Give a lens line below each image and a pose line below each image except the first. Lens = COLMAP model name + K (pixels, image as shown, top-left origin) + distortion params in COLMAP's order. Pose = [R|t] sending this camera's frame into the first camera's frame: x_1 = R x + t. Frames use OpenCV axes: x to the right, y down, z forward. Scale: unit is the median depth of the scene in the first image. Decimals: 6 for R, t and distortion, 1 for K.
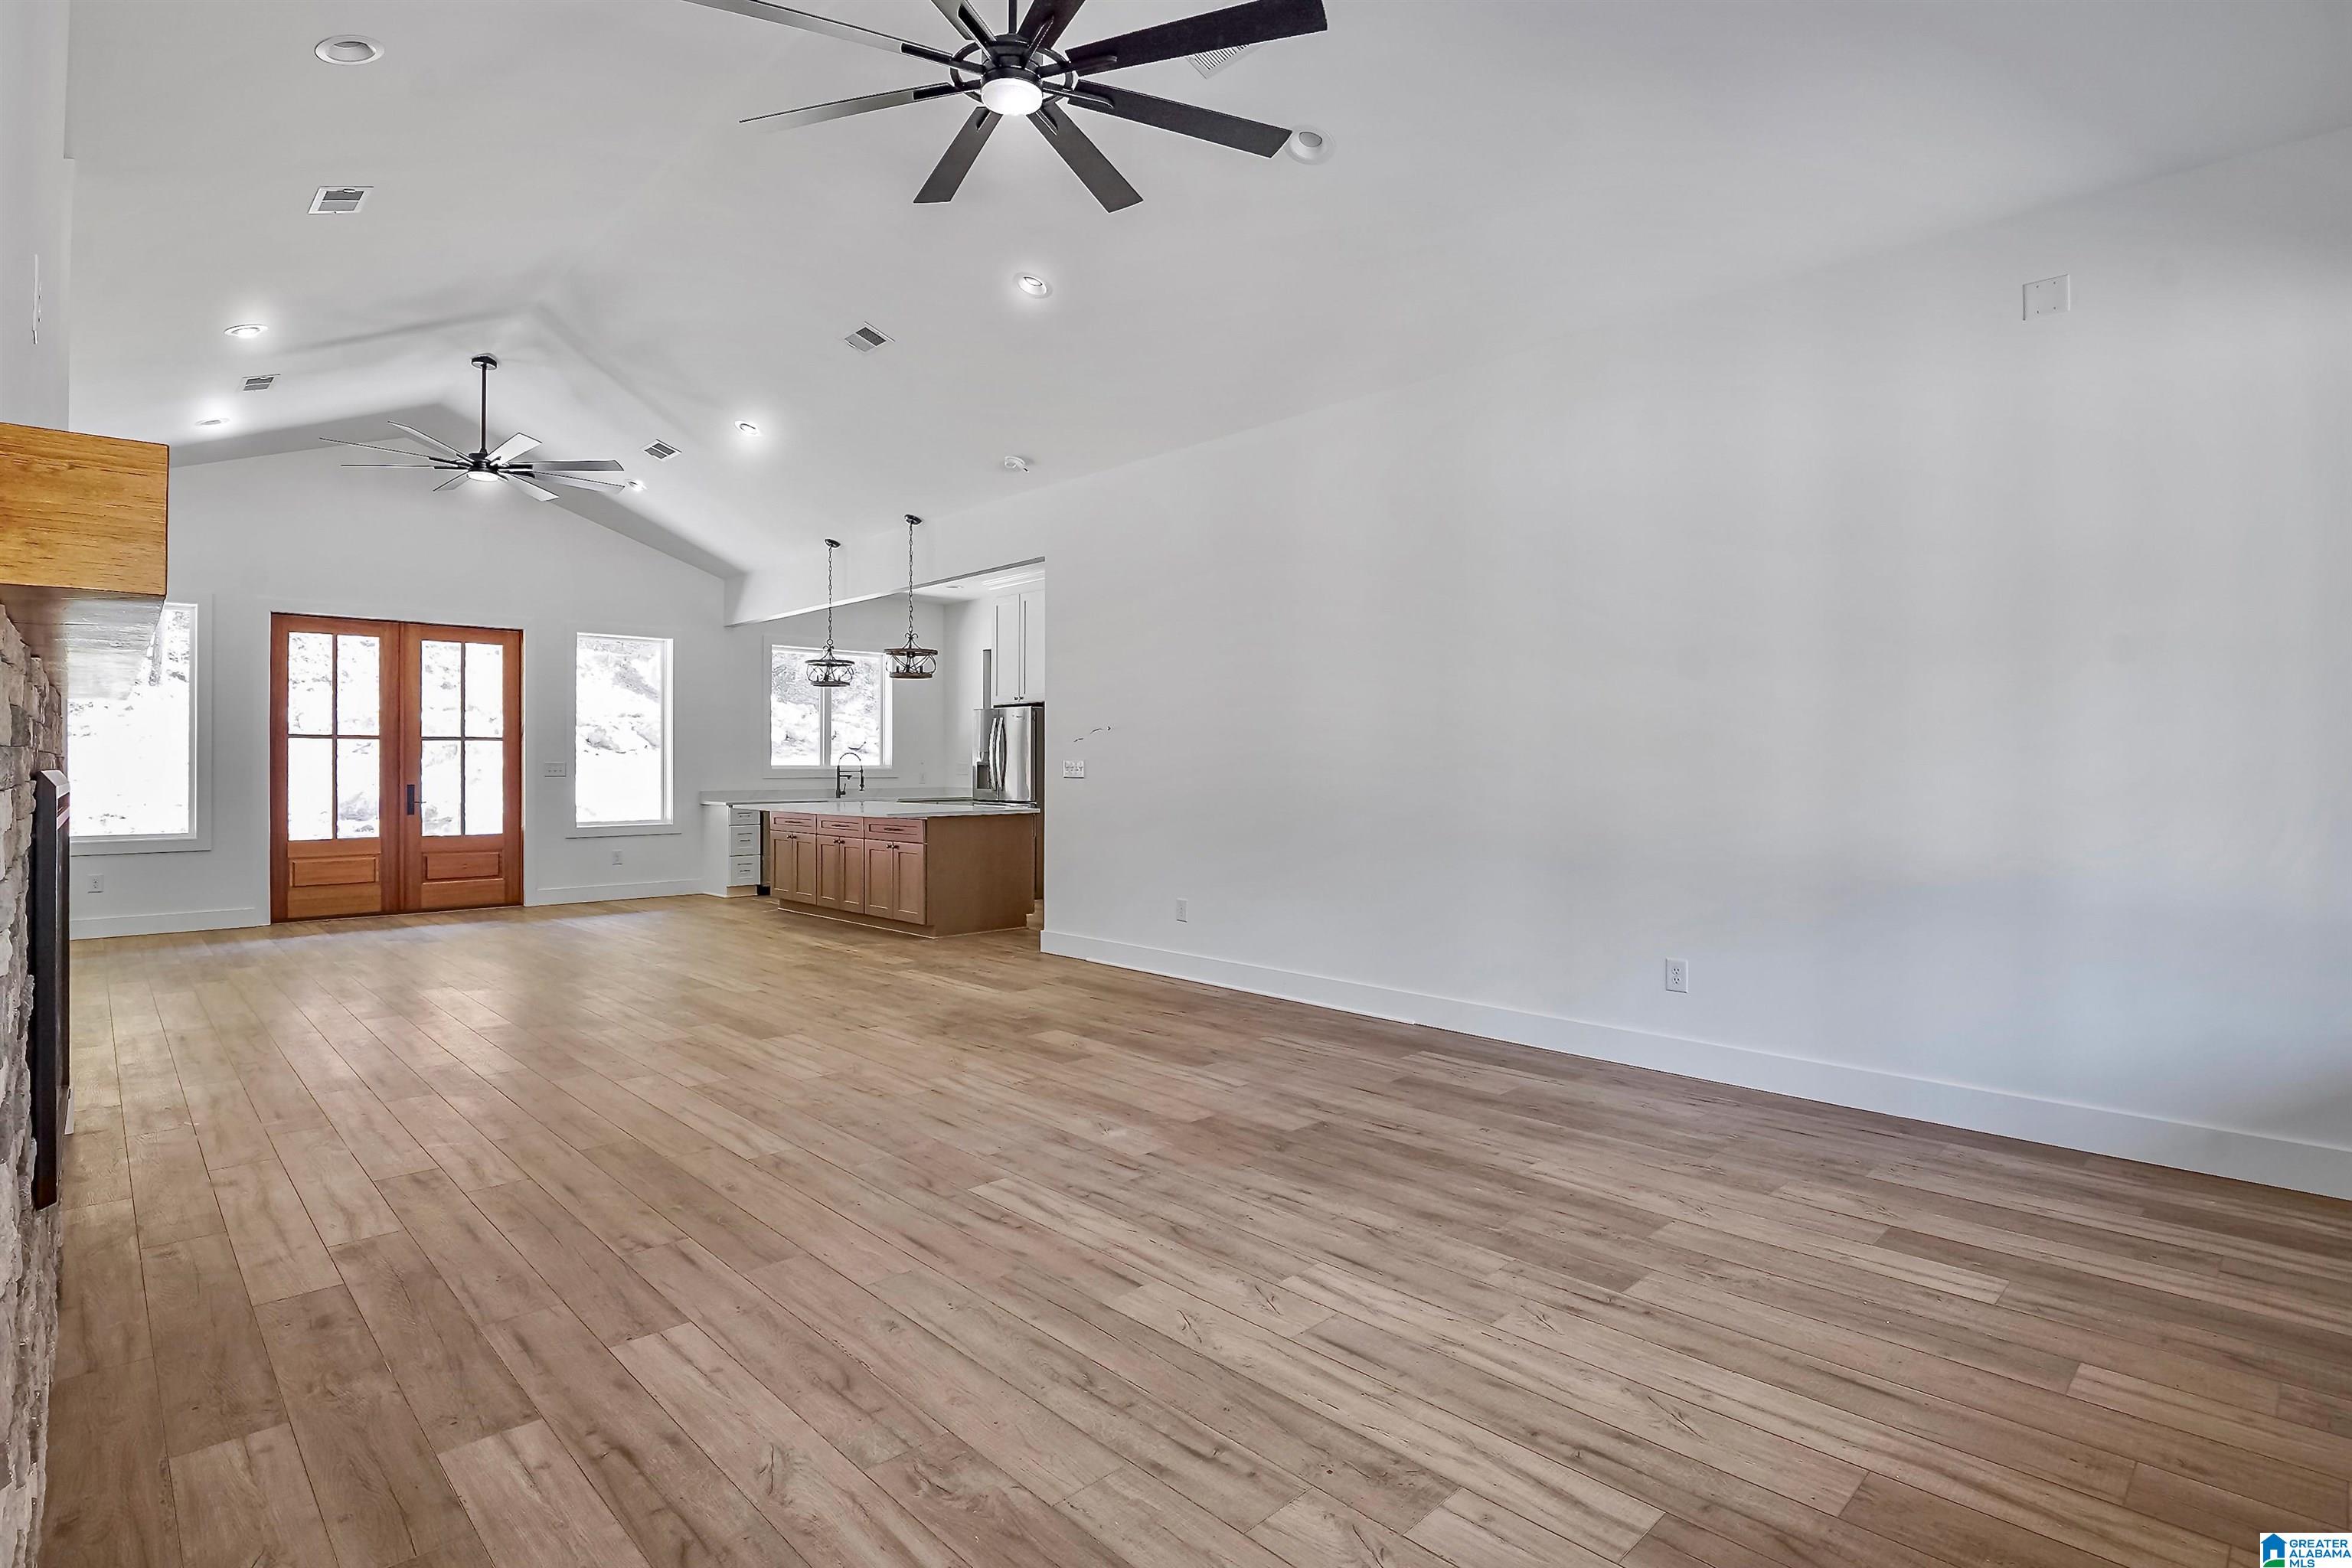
lens RADIAL K [[1153.1, 0, 1156.6], [0, 1153.1, 761.7], [0, 0, 1]] dist [-0.018990, -0.005197]
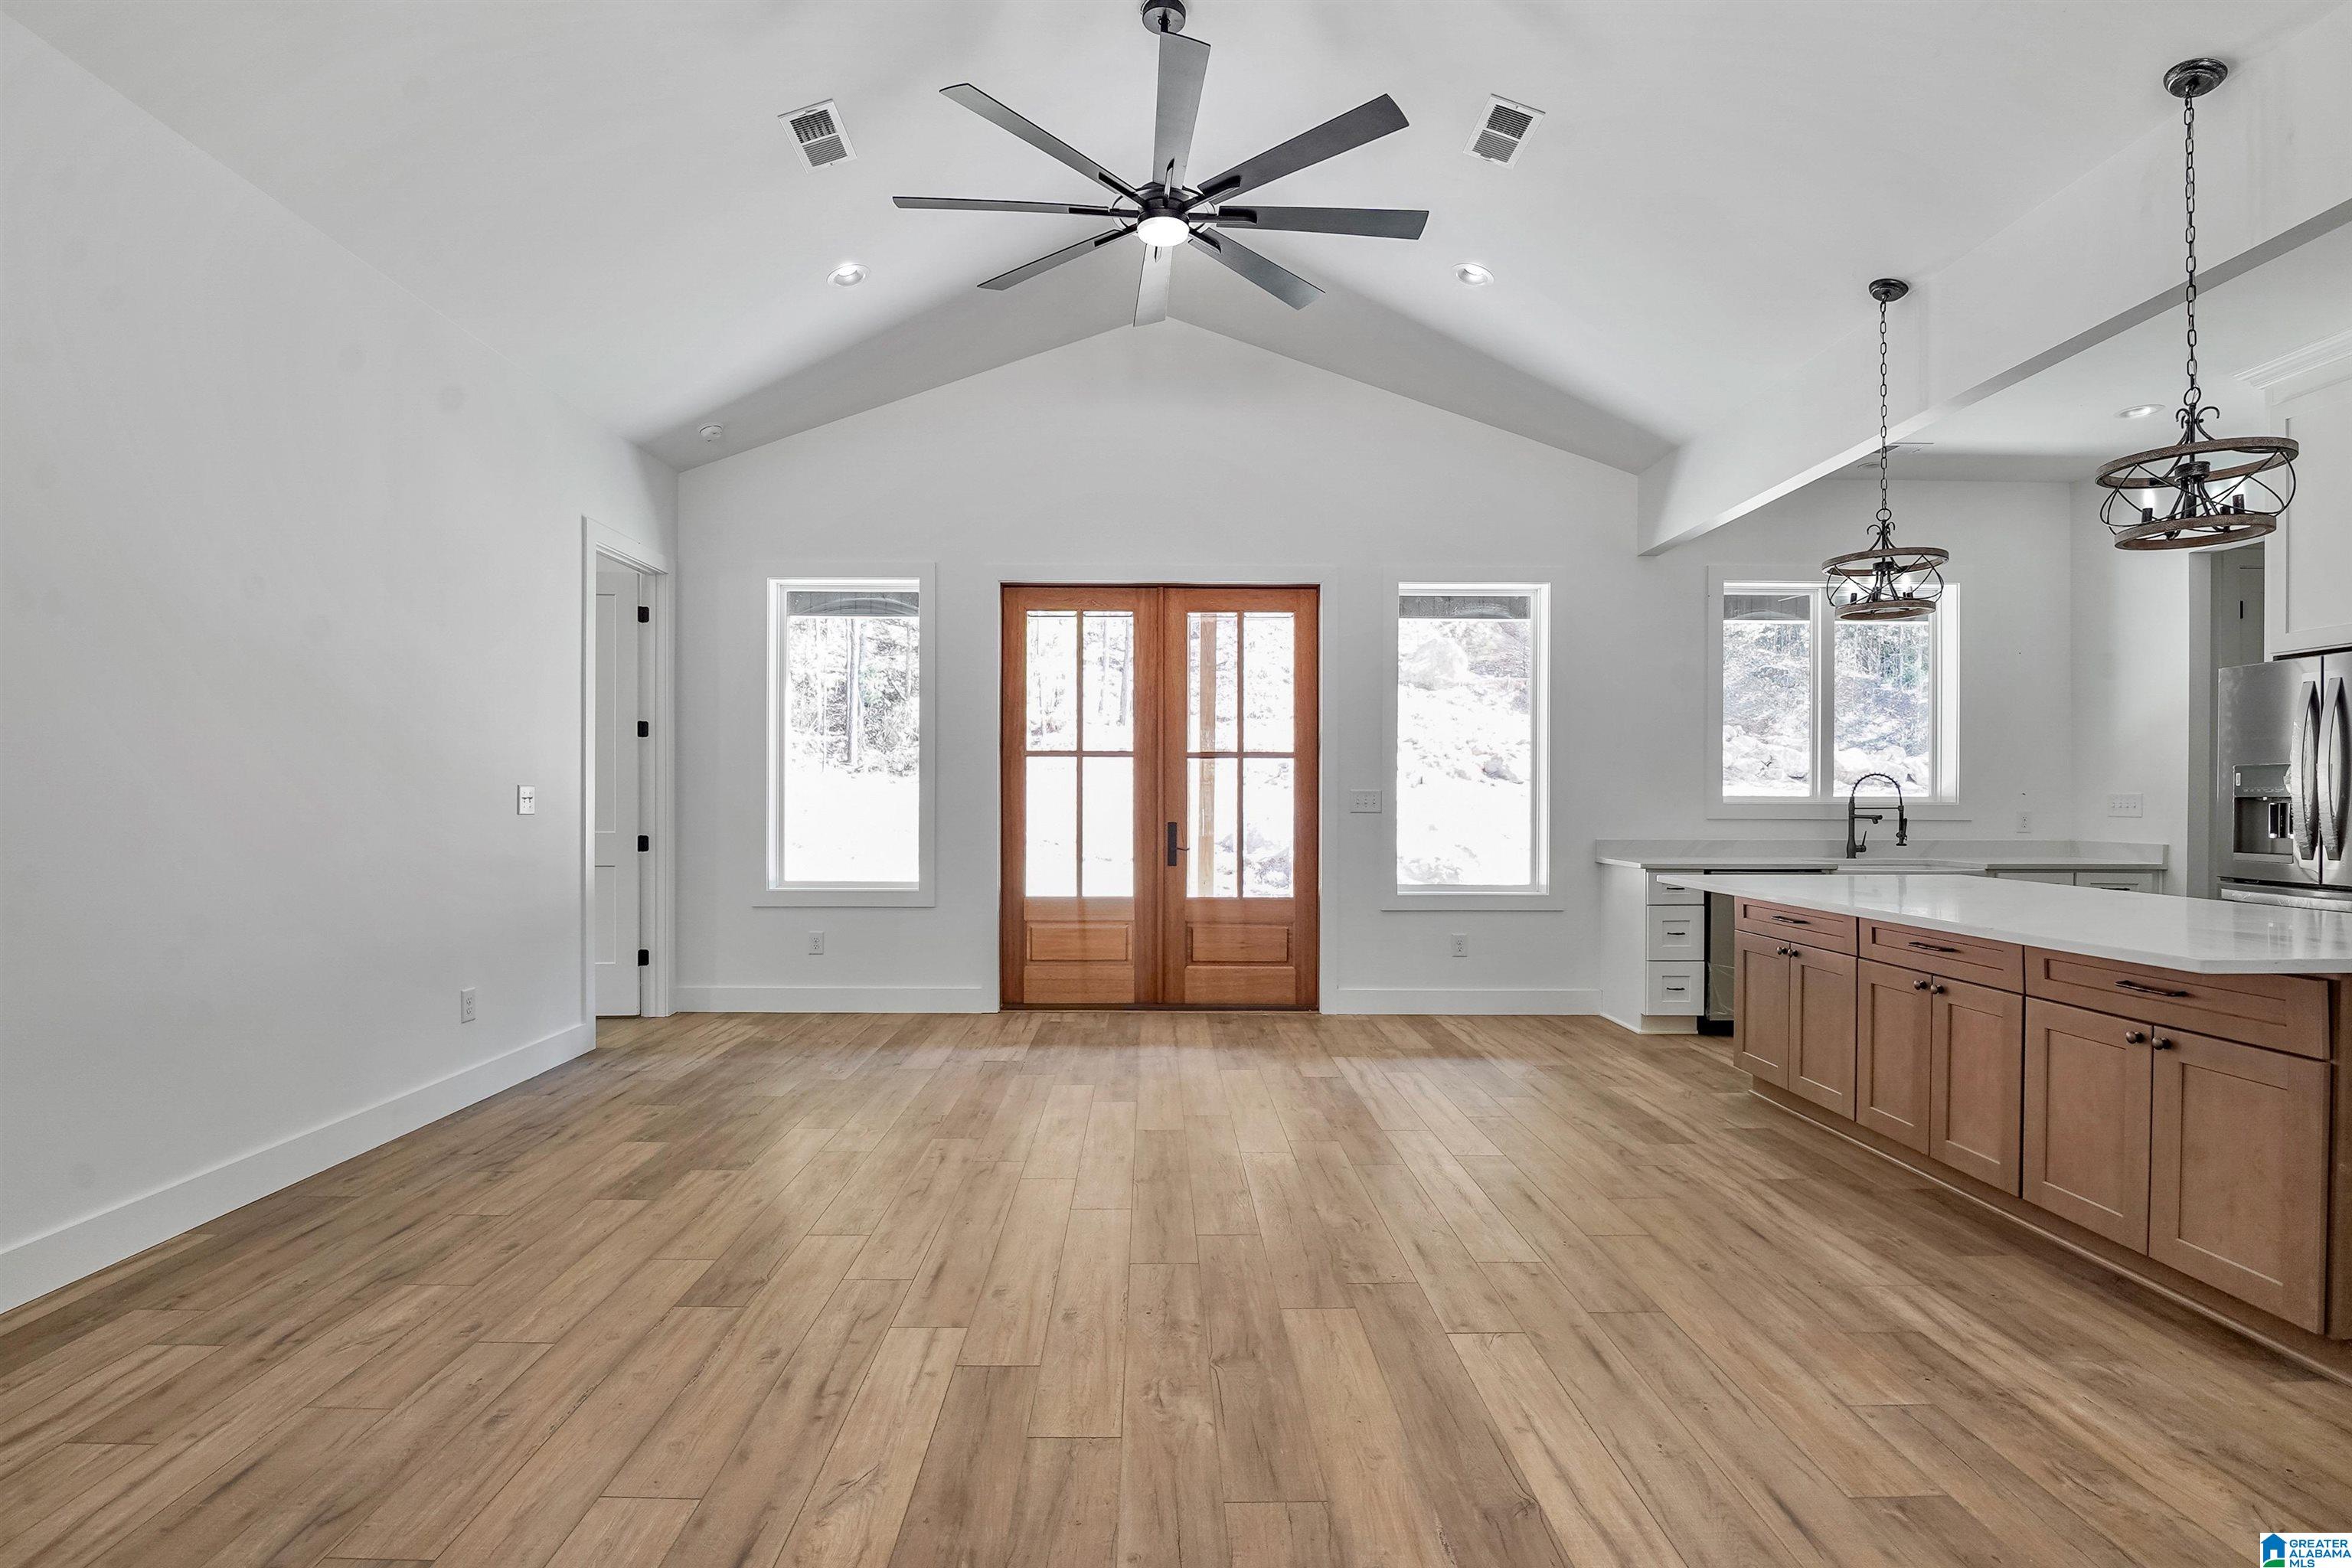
lens RADIAL K [[1153.1, 0, 1154.0], [0, 1153.1, 807.9], [0, 0, 1]] dist [-0.018990, -0.005197]
pose [[0.728445, 0.009843, -0.685033, -0.422239], [-0.001861, 0.999922, 0.012389, 0.005975], [0.685102, -0.007750, 0.728406, 1.108206]]
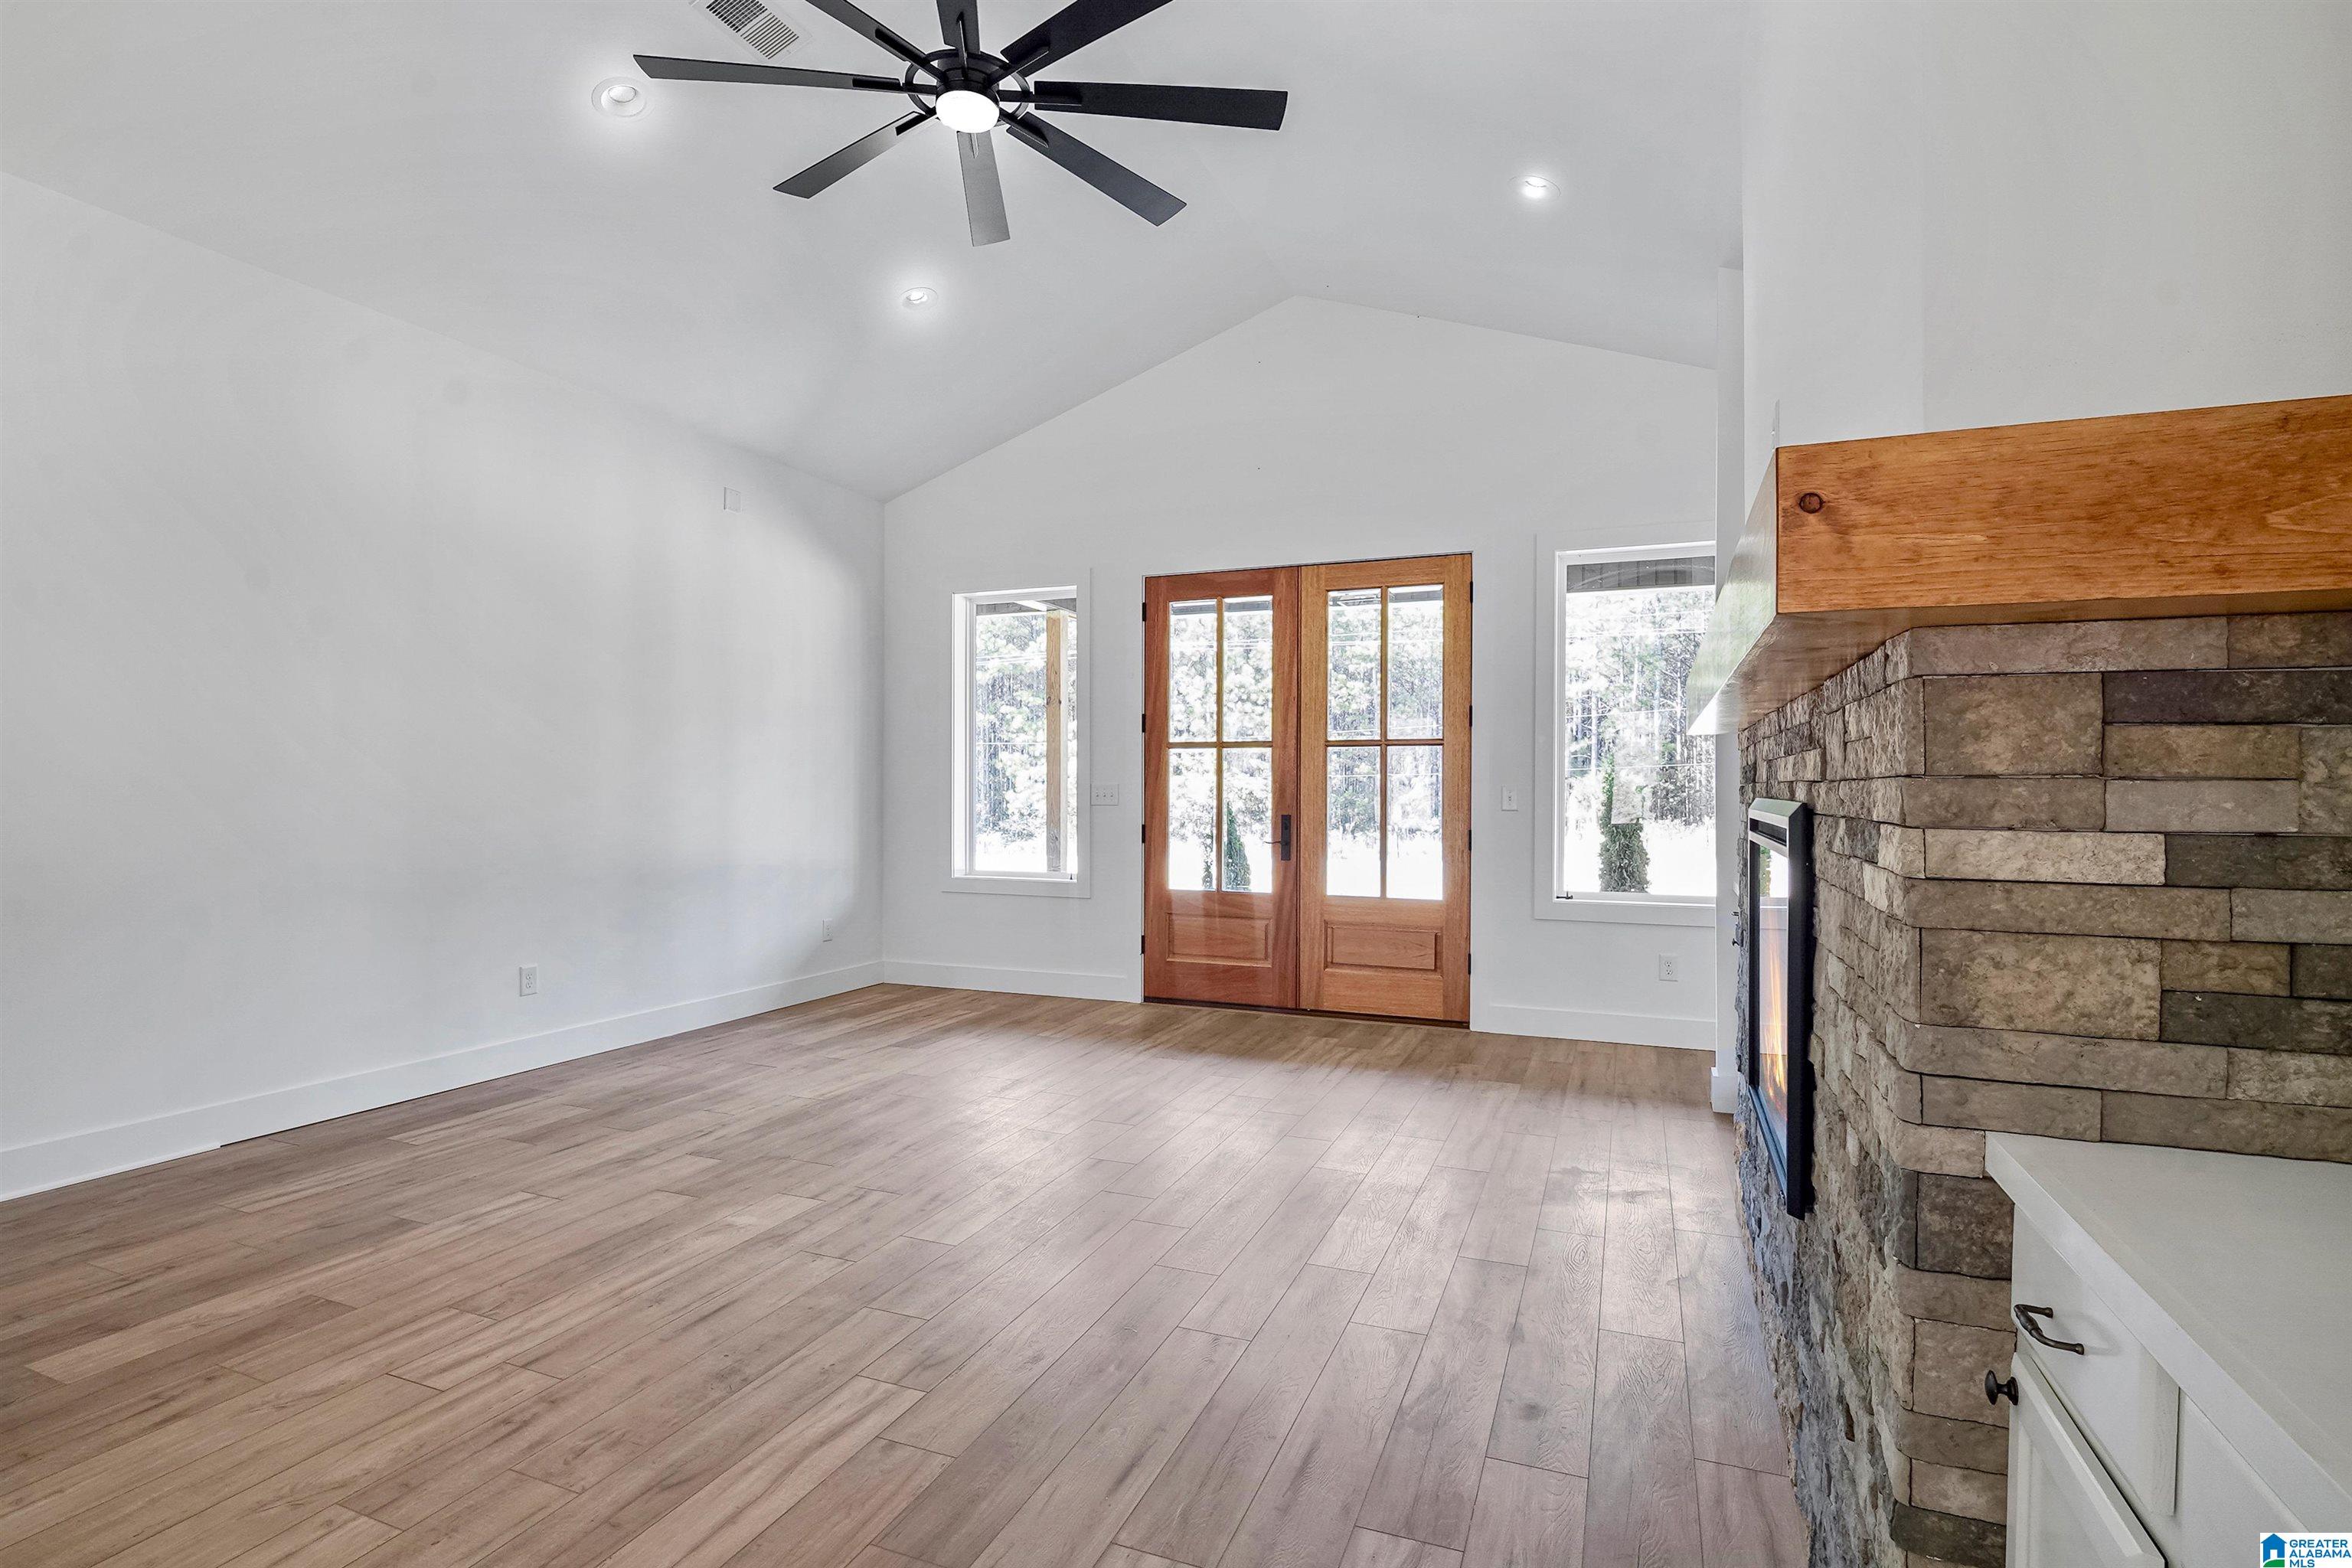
lens RADIAL K [[1153.1, 0, 1153.4], [0, 1153.1, 784.9], [0, 0, 1]] dist [-0.018990, -0.005197]
pose [[-0.405399, 0.001893, 0.914138, -0.842219], [-0.006176, 0.999969, -0.004809, 0.000816], [-0.914119, -0.007595, -0.405375, 0.958813]]
